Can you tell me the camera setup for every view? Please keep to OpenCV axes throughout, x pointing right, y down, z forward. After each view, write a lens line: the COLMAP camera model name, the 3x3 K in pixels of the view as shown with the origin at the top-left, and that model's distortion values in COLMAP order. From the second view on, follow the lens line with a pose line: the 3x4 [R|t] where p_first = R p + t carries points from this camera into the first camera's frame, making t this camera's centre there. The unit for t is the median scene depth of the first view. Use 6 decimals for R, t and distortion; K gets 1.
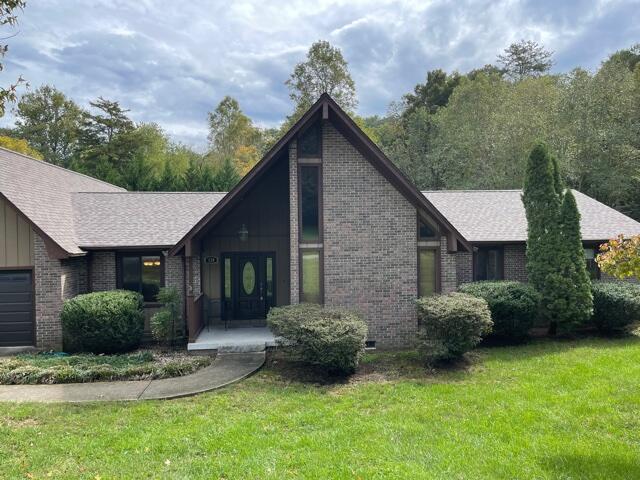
lens RADIAL K [[480.5, 0, 317.8], [0, 480.5, 237.8], [0, 0, 1]] dist [0.081582, -0.110548]
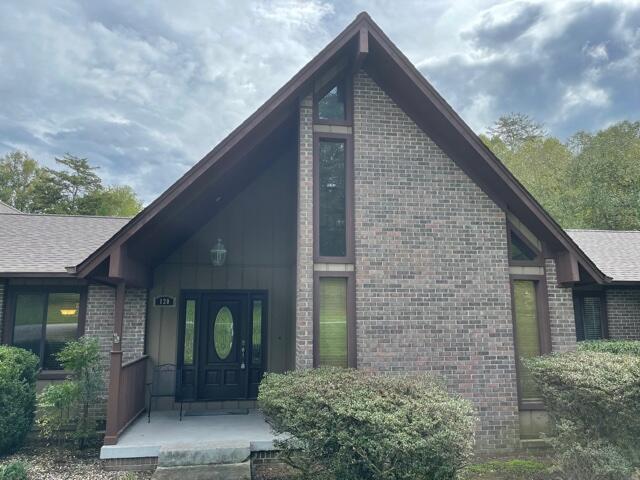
lens RADIAL K [[480.5, 0, 317.8], [0, 480.5, 237.8], [0, 0, 1]] dist [0.081582, -0.110548]
pose [[0.998725, 0.020362, 0.046185, -0.060398], [-0.012221, 0.985345, -0.170133, 0.078698], [-0.048972, 0.169351, 0.984338, 0.407200]]
